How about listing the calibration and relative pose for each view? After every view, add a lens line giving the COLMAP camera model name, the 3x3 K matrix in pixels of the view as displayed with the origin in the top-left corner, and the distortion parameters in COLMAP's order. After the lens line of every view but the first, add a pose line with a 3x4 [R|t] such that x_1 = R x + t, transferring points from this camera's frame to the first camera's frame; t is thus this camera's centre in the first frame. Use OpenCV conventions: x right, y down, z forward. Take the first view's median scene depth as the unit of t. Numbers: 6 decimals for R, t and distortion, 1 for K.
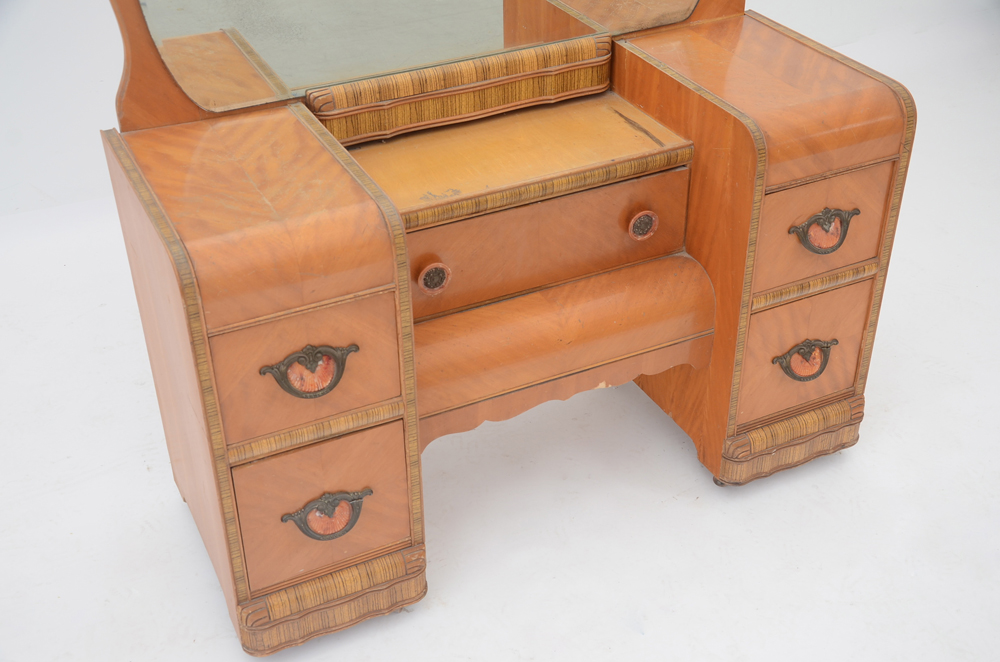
lens RADIAL K [[1218.9, 0, 500.0], [0, 1218.9, 331.0], [0, 0, 1]] dist [0.062946, 0.001755]
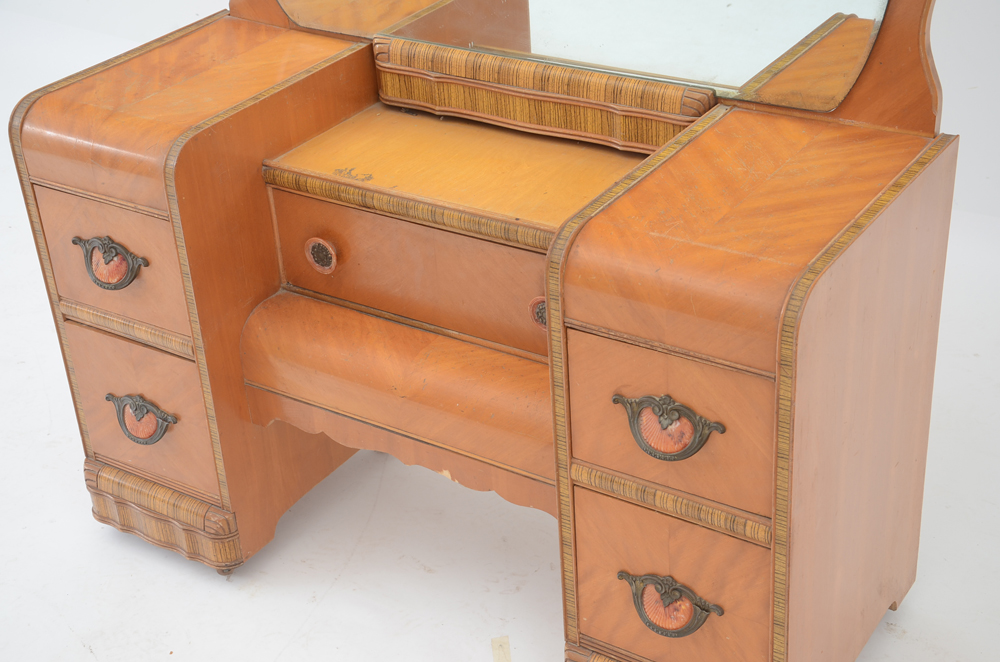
lens RADIAL K [[1546.9, 0, 500.0], [0, 1546.9, 331.0], [0, 0, 1]] dist [0.175404, 0.077610]
pose [[0.512279, 0.411962, -0.753563, 0.897280], [-0.429719, 0.882658, 0.190410, -0.268698], [0.743581, 0.226277, 0.629195, 0.379990]]
